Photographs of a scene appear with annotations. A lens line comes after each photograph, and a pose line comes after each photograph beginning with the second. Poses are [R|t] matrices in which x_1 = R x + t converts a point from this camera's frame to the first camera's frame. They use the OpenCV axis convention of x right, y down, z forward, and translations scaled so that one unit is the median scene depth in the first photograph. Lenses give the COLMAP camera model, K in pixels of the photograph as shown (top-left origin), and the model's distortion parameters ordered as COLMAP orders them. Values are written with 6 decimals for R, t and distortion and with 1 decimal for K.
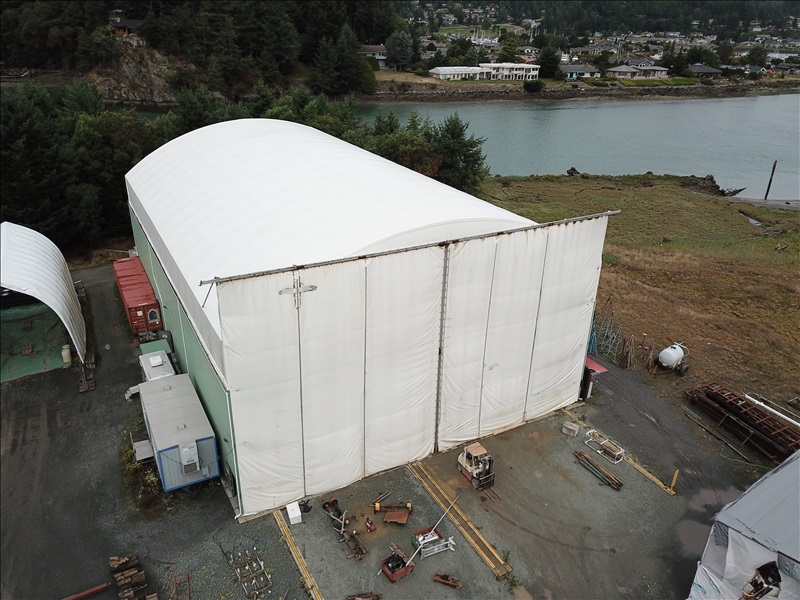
lens RADIAL K [[609.3, 0, 393.7], [0, 609.3, 308.0], [0, 0, 1]] dist [0.022239, -0.018165]
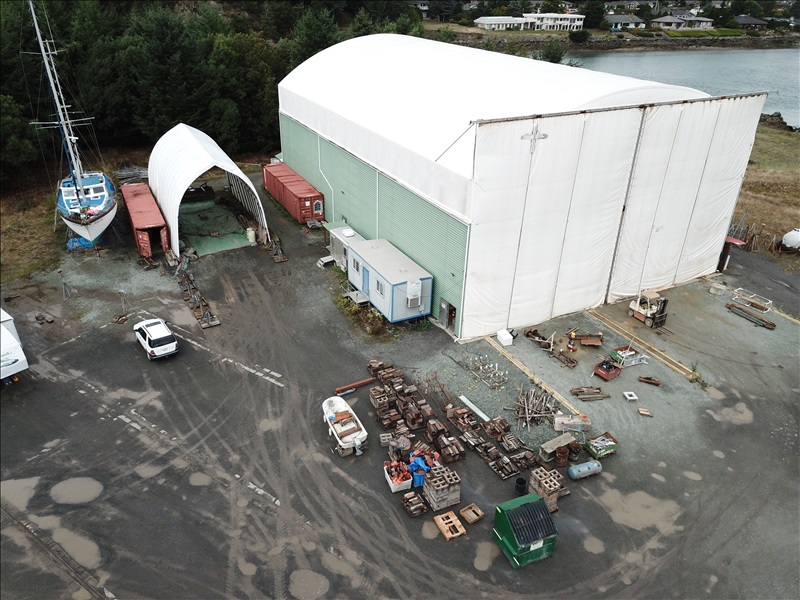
lens RADIAL K [[609.3, 0, 393.7], [0, 609.3, 308.0], [0, 0, 1]] dist [0.022239, -0.018165]
pose [[0.999735, 0.008999, -0.021197, -0.210650], [-0.007866, 0.998567, 0.052928, 0.127470], [0.021643, -0.052747, 0.998373, -0.114931]]
